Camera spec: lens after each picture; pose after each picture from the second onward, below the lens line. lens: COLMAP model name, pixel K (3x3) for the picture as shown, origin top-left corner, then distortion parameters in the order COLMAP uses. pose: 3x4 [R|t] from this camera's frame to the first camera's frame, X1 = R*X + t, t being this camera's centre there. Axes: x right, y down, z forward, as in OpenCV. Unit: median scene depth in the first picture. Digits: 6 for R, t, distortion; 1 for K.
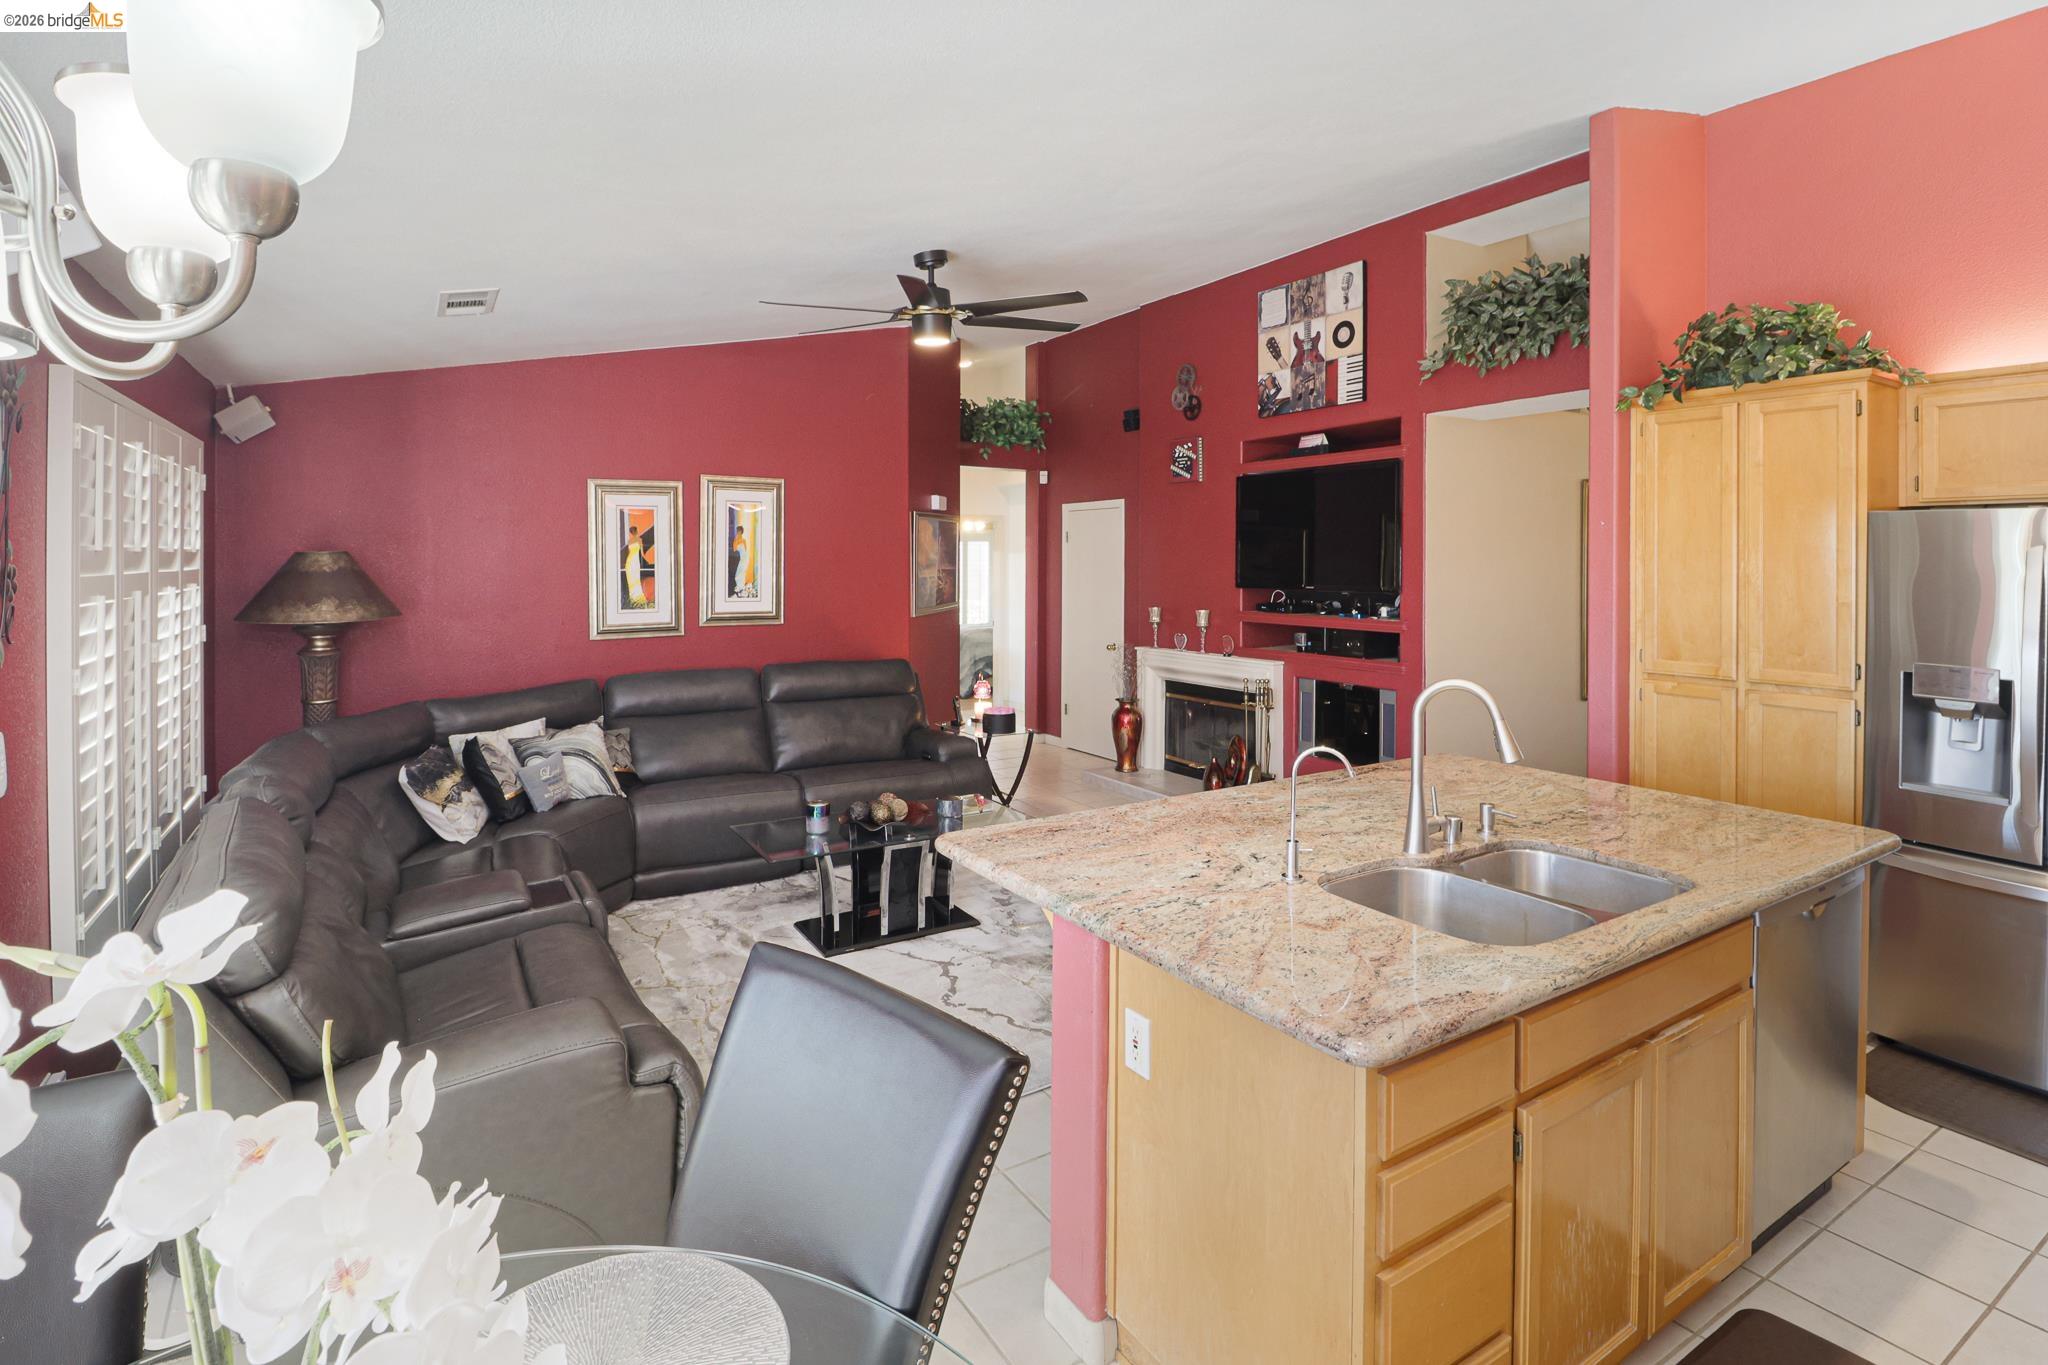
lens RADIAL K [[986.4, 0, 1047.8], [0, 986.4, 586.6], [0, 0, 1]] dist [0.003705, -0.000225]
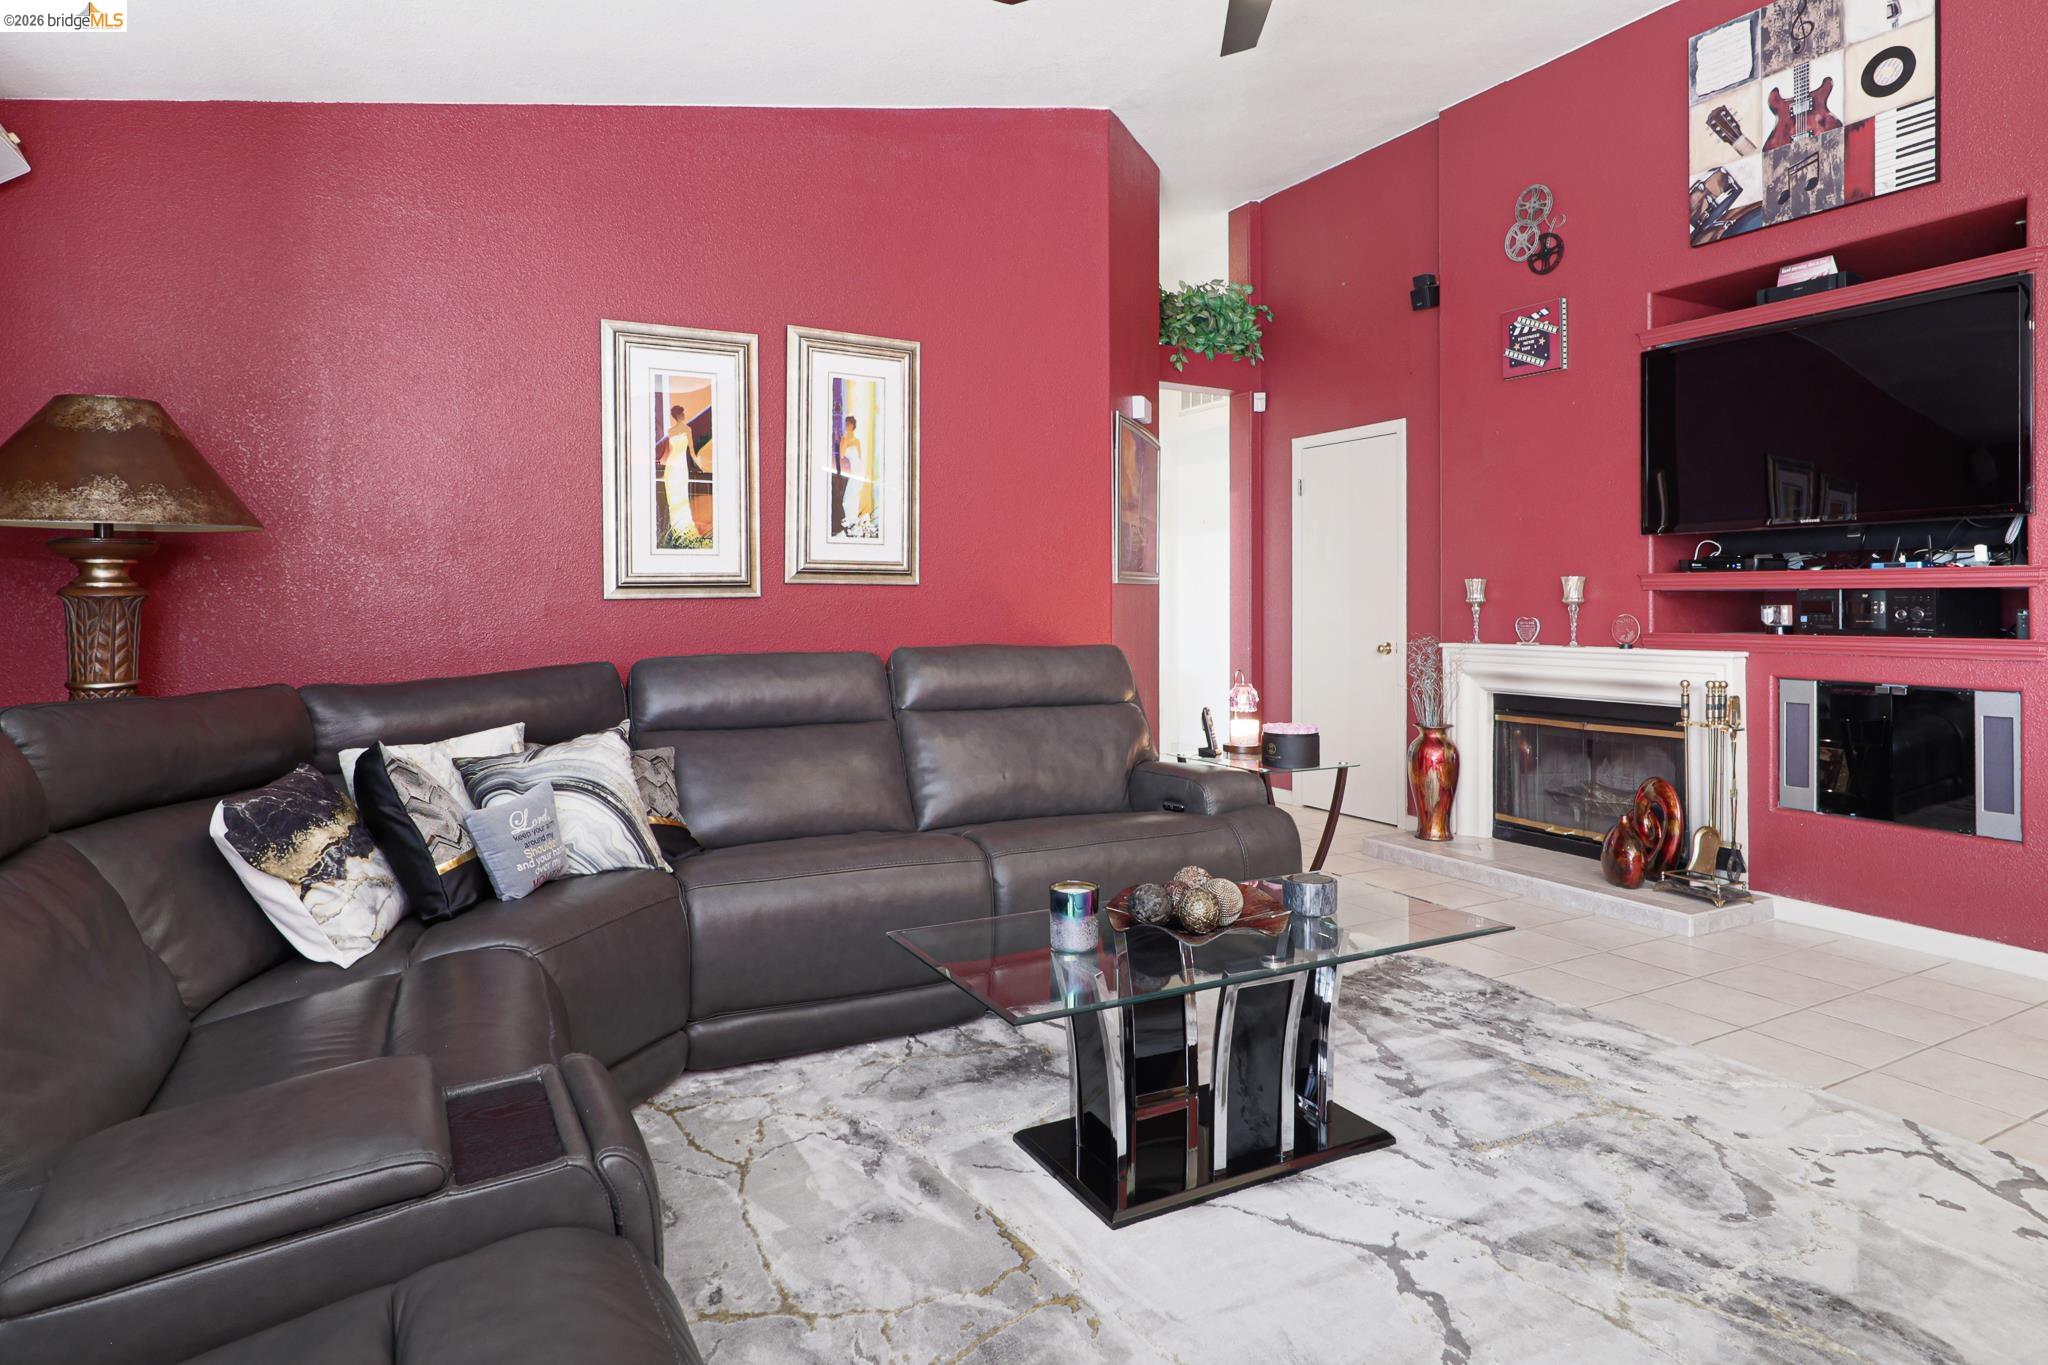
lens RADIAL K [[1158.5, 0, 1056.1], [0, 1158.5, 610.5], [0, 0, 1]] dist [0.007999, 0.002616]
pose [[0.998323, -0.006103, -0.057571, -0.153330], [0.005022, 0.999809, -0.018914, 0.071301], [0.057676, 0.018593, 0.998162, 0.322425]]
